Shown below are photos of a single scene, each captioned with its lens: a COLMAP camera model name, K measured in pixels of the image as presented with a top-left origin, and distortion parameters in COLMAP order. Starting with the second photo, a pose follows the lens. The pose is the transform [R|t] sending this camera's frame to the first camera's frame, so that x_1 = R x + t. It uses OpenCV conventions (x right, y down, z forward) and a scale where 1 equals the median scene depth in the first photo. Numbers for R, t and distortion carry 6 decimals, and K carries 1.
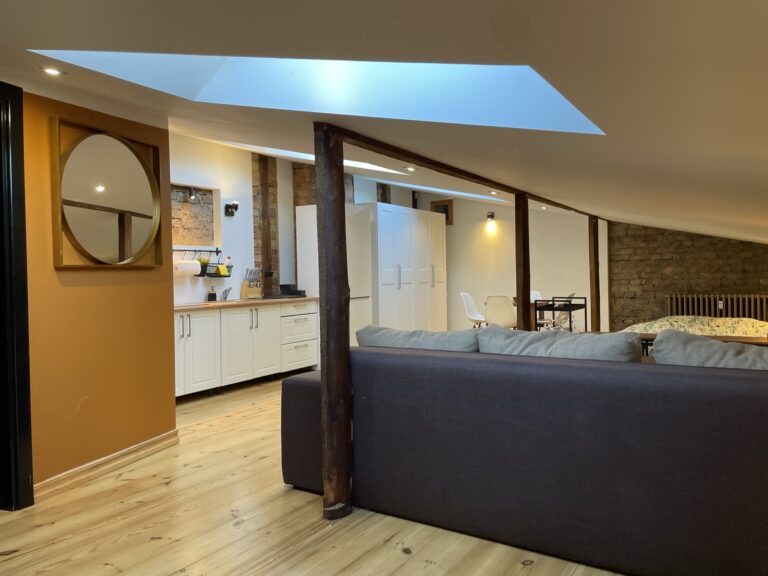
lens RADIAL K [[580.0, 0, 382.3], [0, 580.0, 284.5], [0, 0, 1]] dist [0.108398, -0.170482]
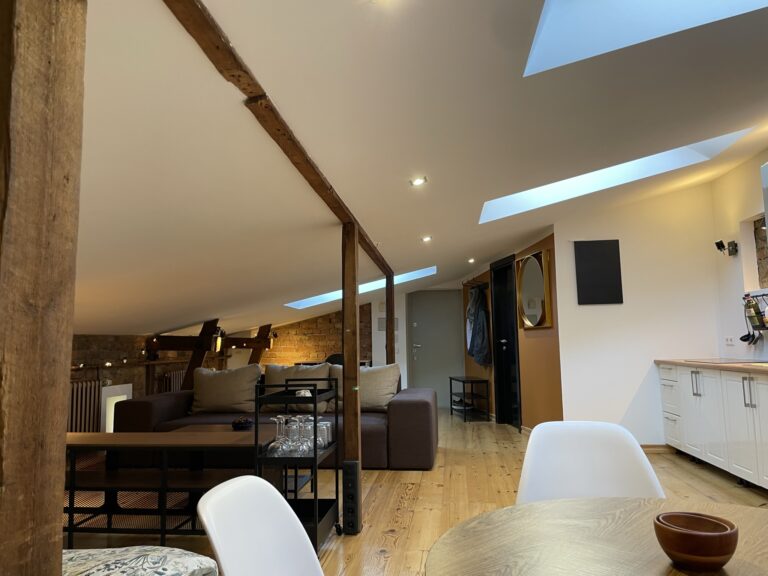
lens RADIAL K [[580.0, 0, 382.3], [0, 580.0, 284.5], [0, 0, 1]] dist [0.108398, -0.170482]
pose [[-0.902820, -0.012525, -0.429836, 0.383034], [0.022122, 0.996899, -0.075514, -0.018822], [0.429449, -0.077685, -0.899744, 1.254103]]
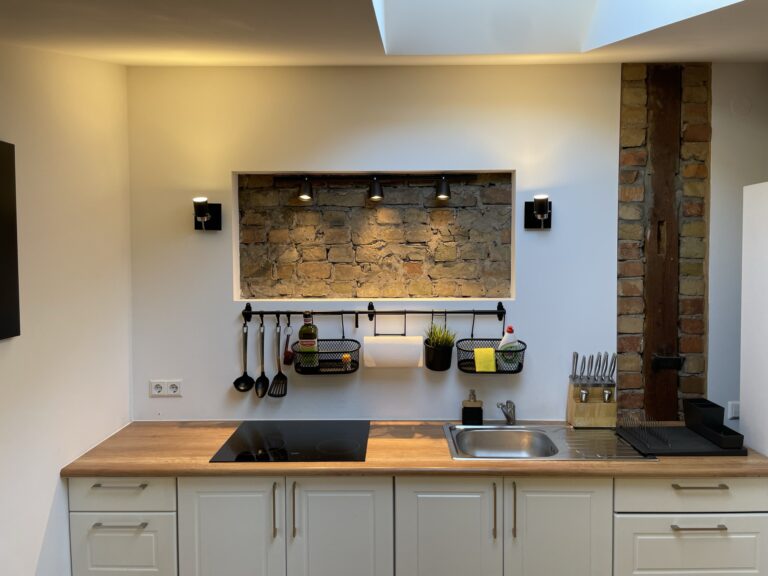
lens RADIAL K [[580.0, 0, 382.3], [0, 580.0, 284.5], [0, 0, 1]] dist [0.108398, -0.170482]
pose [[0.519206, 0.038223, -0.853794, 0.046261], [-0.022903, 0.999263, 0.030808, -0.082295], [0.854342, 0.003559, 0.519698, 0.647965]]
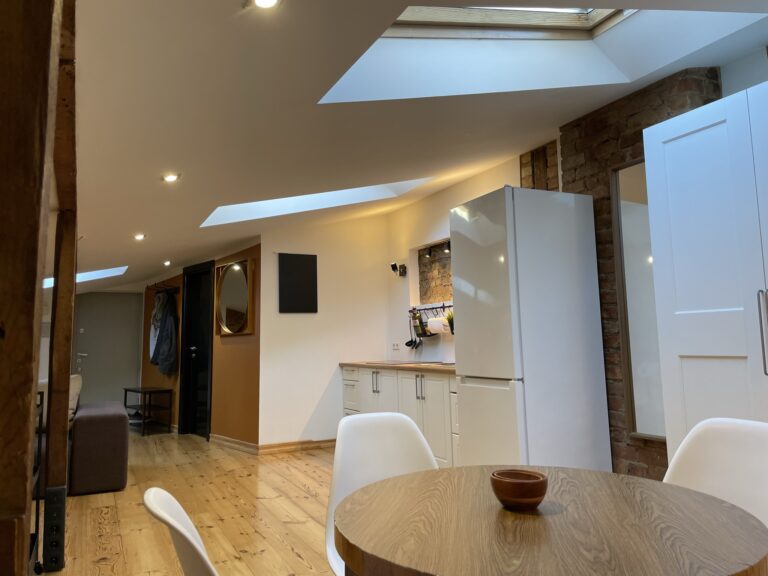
lens RADIAL K [[579.4, 0, 408.8], [0, 579.4, 270.9], [0, 0, 1]] dist [0.007995, -0.043178]
pose [[-0.487409, -0.082571, -0.869261, 0.443540], [0.012623, 0.994748, -0.101569, -0.018434], [0.873082, -0.060478, -0.483807, 1.219524]]
